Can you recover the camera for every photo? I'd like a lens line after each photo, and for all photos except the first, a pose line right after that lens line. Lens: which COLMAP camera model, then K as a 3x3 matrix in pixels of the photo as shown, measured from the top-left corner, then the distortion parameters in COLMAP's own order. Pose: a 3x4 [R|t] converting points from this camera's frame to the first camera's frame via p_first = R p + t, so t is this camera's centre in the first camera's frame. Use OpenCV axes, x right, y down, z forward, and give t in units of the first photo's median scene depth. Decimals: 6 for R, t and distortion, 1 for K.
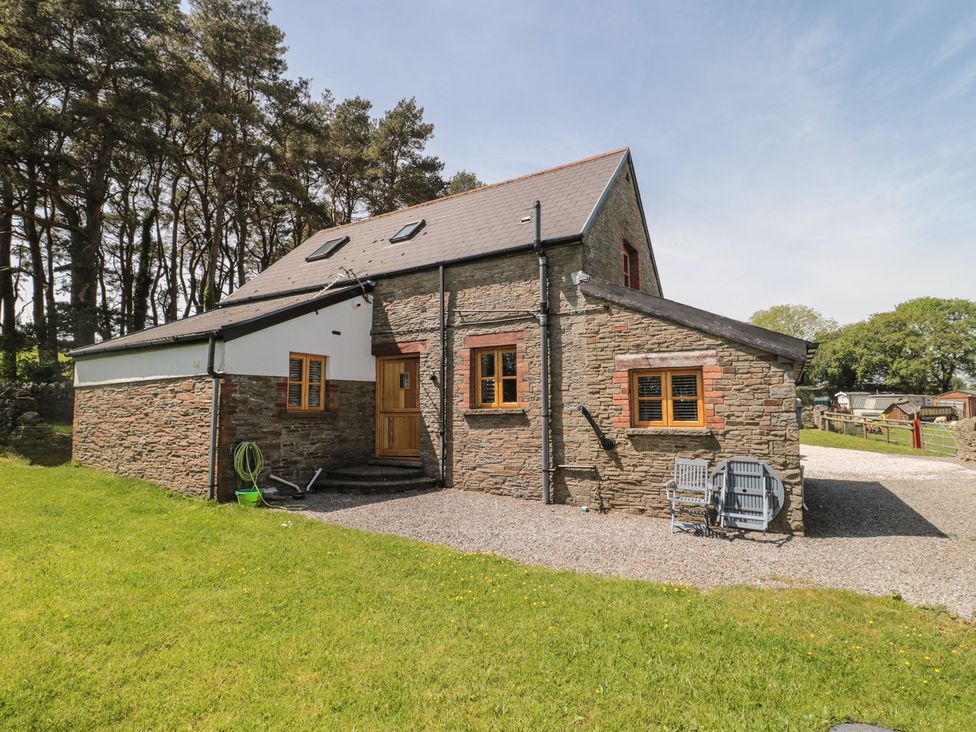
lens RADIAL K [[526.9, 0, 494.5], [0, 526.9, 365.0], [0, 0, 1]] dist [0.003671, -0.015405]
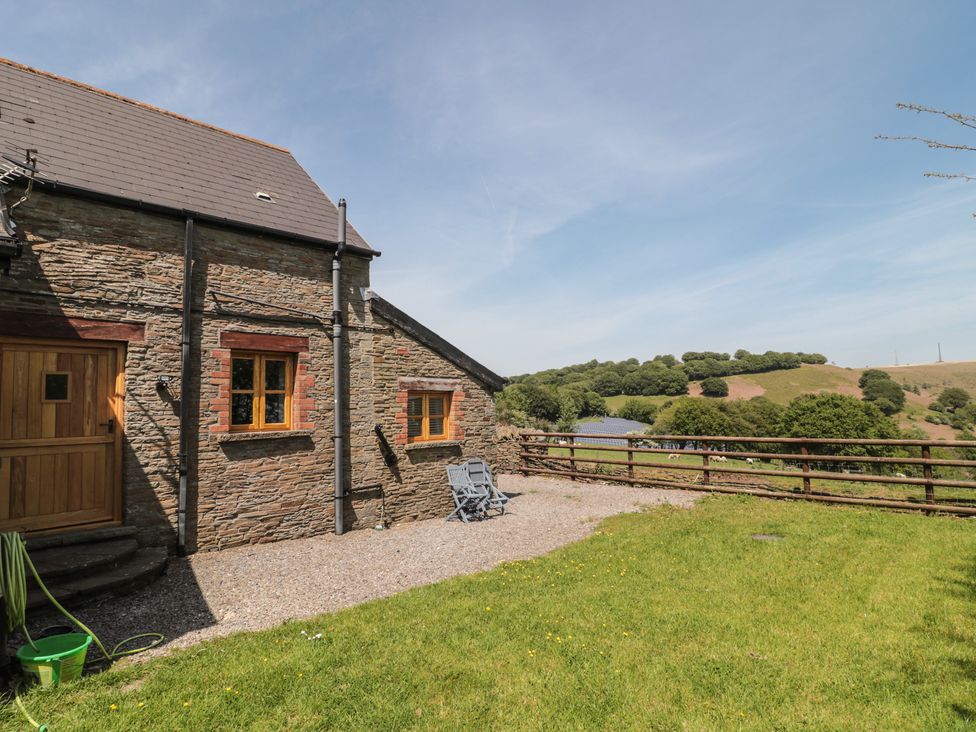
lens RADIAL K [[526.9, 0, 494.2], [0, 526.9, 374.5], [0, 0, 1]] dist [0.003671, -0.015405]
pose [[0.236800, 0.073915, 0.968743, -0.732135], [-0.053404, 0.996585, -0.062985, 0.033095], [-0.970090, -0.036820, 0.239939, 0.535487]]
